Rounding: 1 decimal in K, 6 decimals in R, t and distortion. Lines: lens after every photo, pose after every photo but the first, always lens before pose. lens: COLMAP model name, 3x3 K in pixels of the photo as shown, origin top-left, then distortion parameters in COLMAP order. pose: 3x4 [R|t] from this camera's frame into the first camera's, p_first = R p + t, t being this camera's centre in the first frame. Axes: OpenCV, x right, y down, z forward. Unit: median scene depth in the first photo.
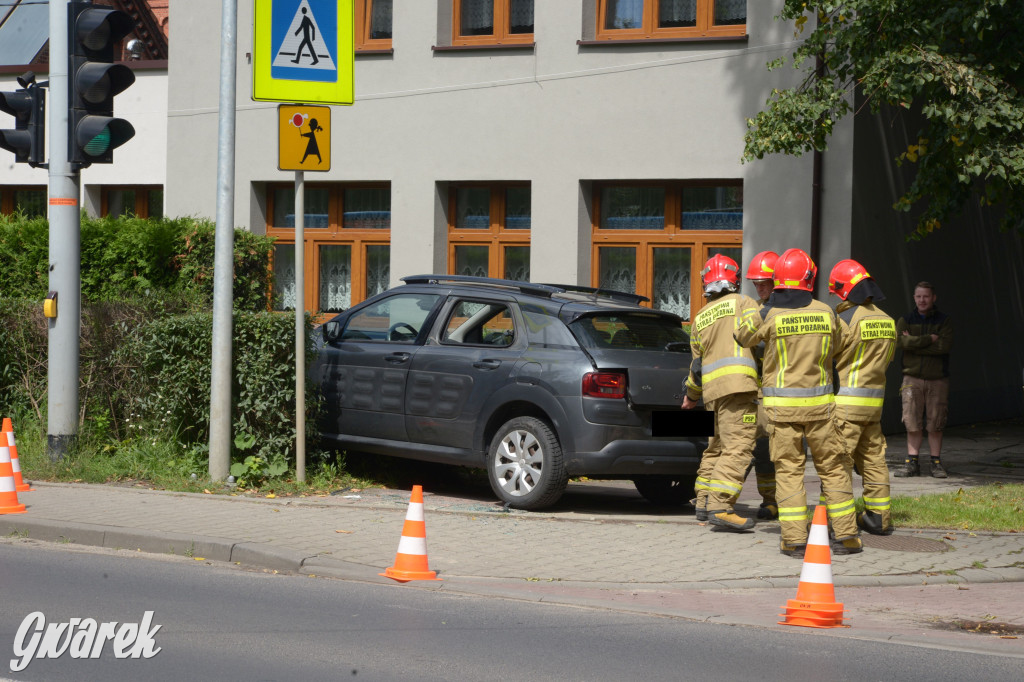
lens RADIAL K [[2410.2, 0, 510.6], [0, 2410.2, 361.1], [0, 0, 1]] dist [0.070383, 0.000000]
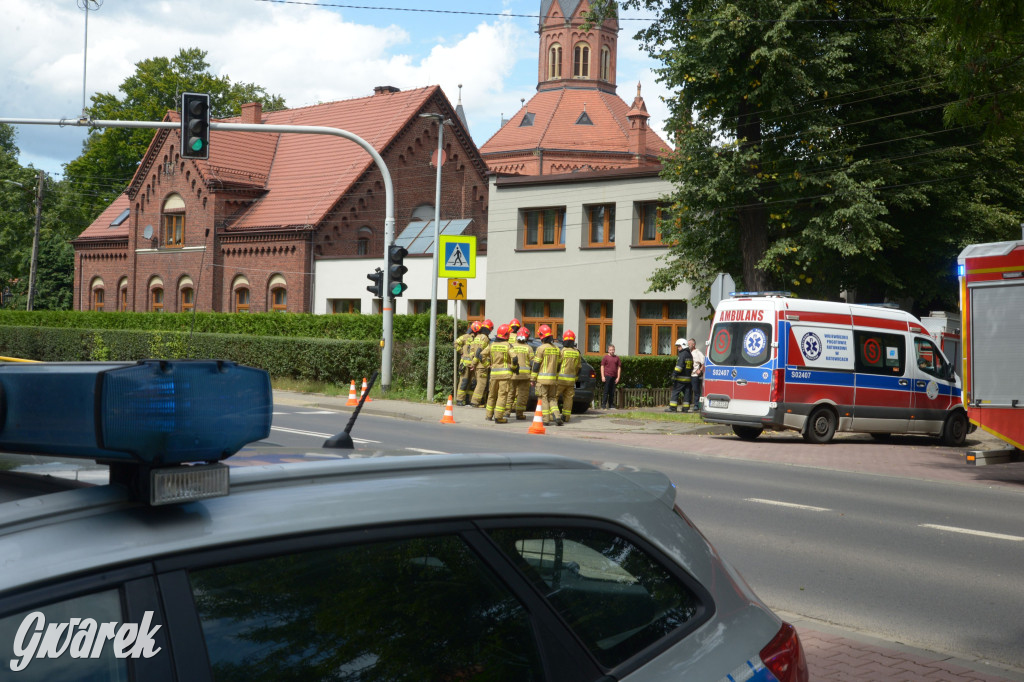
lens RADIAL K [[1258.2, 0, 516.8], [0, 1258.2, 345.3], [0, 0, 1]] dist [-0.037366, 0.000000]
pose [[0.972917, 0.012843, -0.230799, 0.355745], [-0.019816, 0.999414, -0.027919, 0.022301], [0.230305, 0.031737, 0.972601, -0.535947]]
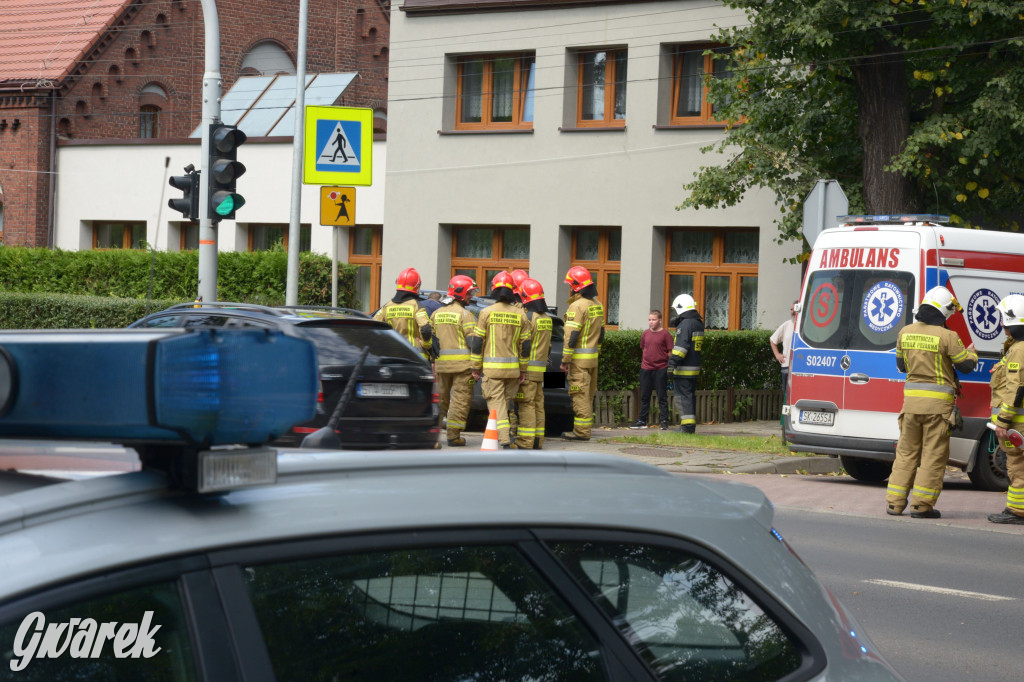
lens RADIAL K [[2410.2, 0, 521.2], [0, 2410.2, 357.7], [0, 0, 1]] dist [0.070383, 0.000000]
pose [[0.980938, 0.020806, -0.193206, 0.359279], [-0.022978, 0.999695, -0.009010, 0.024304], [0.192960, 0.013278, 0.981117, -0.605100]]
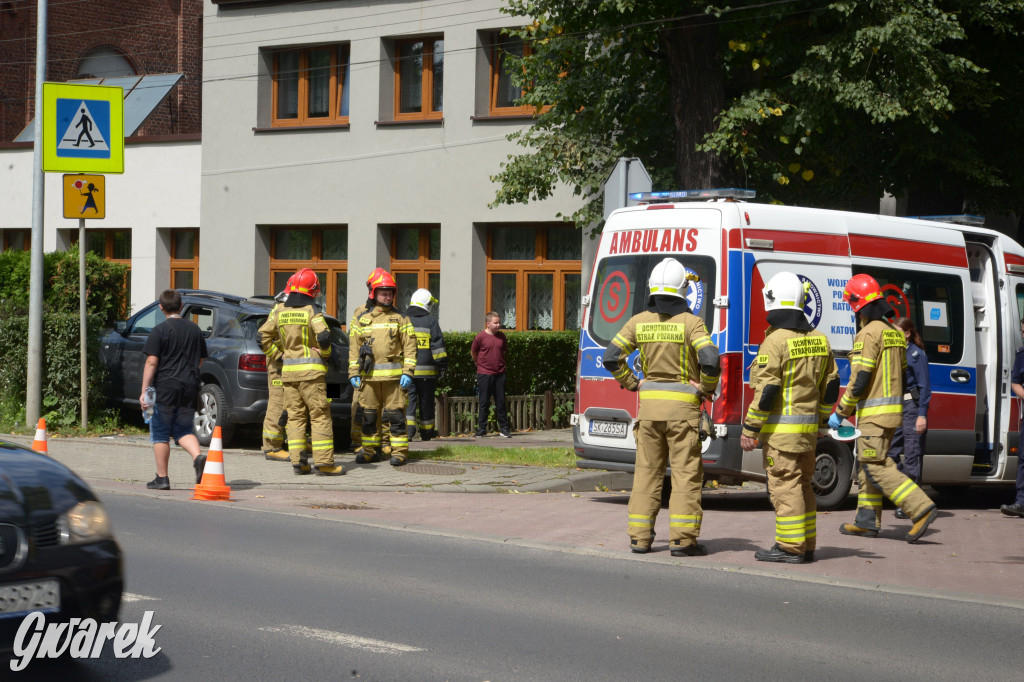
lens RADIAL K [[2171.7, 0, 518.2], [0, 2171.7, 362.7], [0, 0, 1]] dist [0.022515, 0.000000]
pose [[0.988013, 0.005163, -0.154284, 0.380058], [-0.006672, 0.999935, -0.009264, 0.020181], [0.154226, 0.010183, 0.987983, -0.275005]]
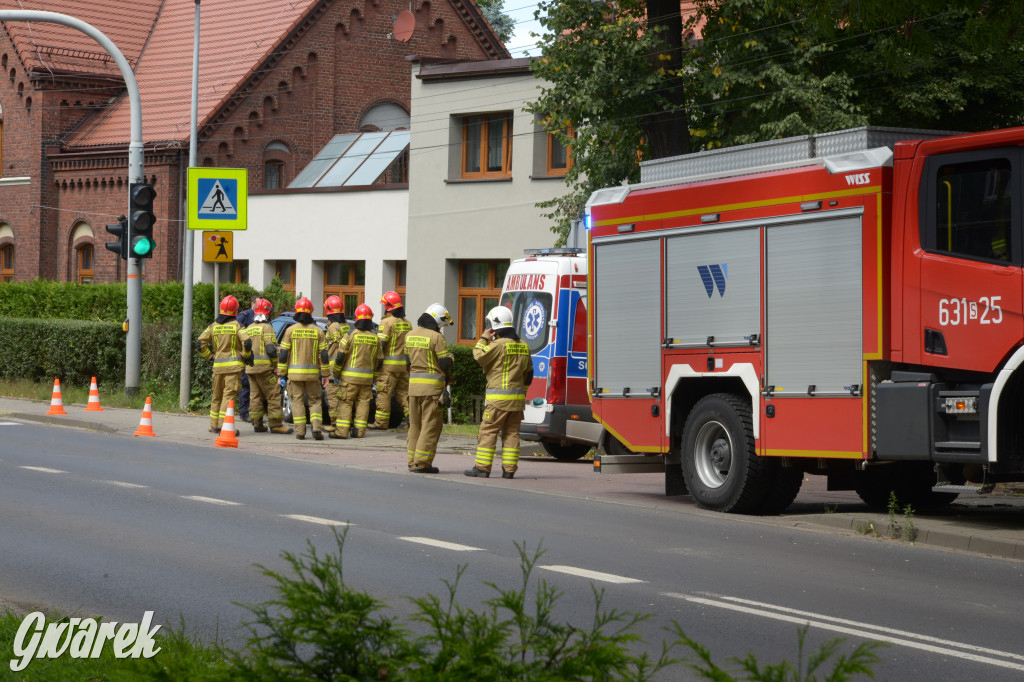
lens RADIAL K [[2410.2, 0, 503.5], [0, 2410.2, 337.3], [0, 0, 1]] dist [0.070383, 0.000000]
pose [[0.928755, 0.010100, -0.370556, 0.917767], [-0.022015, 0.999367, -0.027939, 0.039888], [0.370040, 0.034106, 0.928390, -0.853683]]
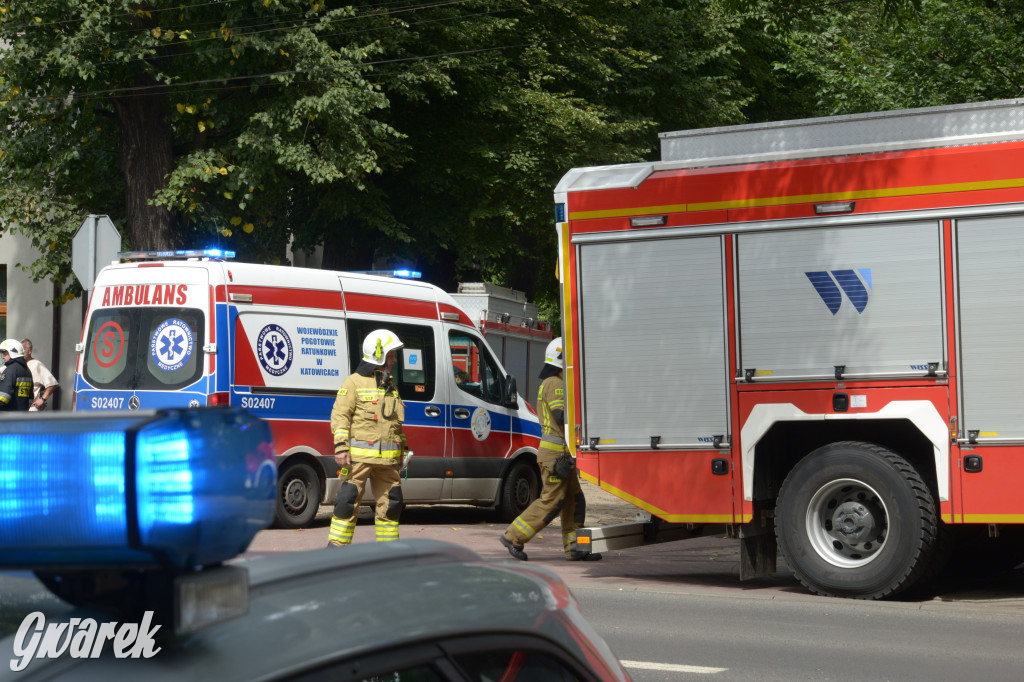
lens RADIAL K [[2410.2, 0, 512.5], [0, 2410.2, 351.6], [0, 0, 1]] dist [0.070383, 0.000000]
pose [[0.991277, -0.006857, 0.131617, 0.307037], [0.010707, 0.999534, -0.028570, 0.022201], [-0.131360, 0.029730, 0.990889, -0.567718]]
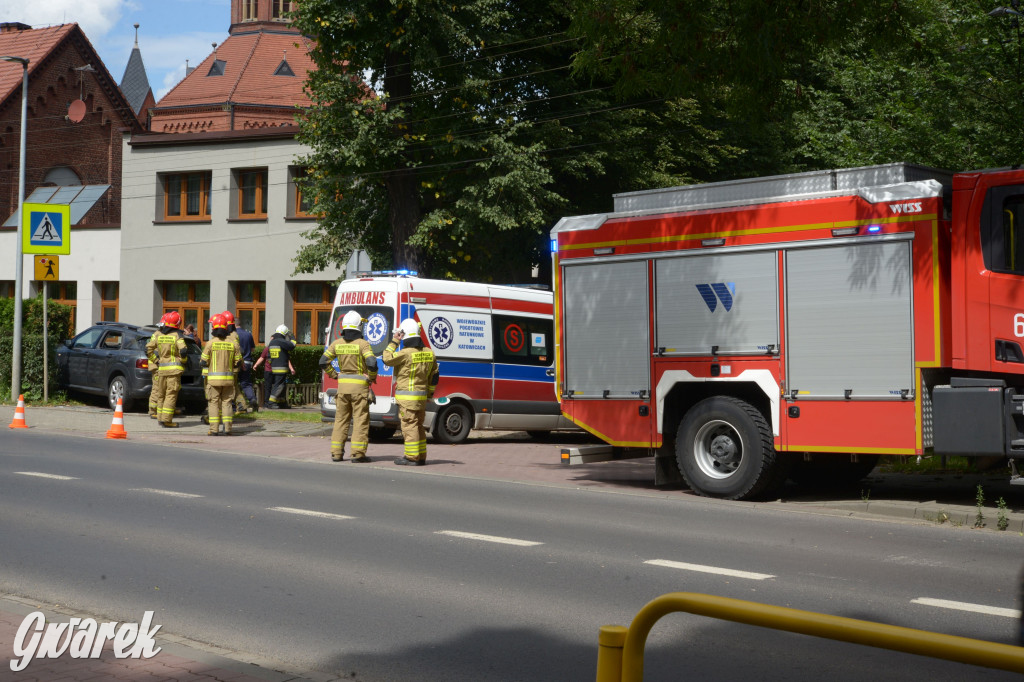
lens RADIAL K [[1466.1, 0, 507.4], [0, 1466.1, 347.0], [0, 0, 1]] dist [-0.021445, 0.000000]
pose [[0.998841, 0.005916, -0.047770, 0.474666], [-0.006989, 0.999726, -0.022338, 0.023051], [0.047625, 0.022646, 0.998609, -0.526662]]
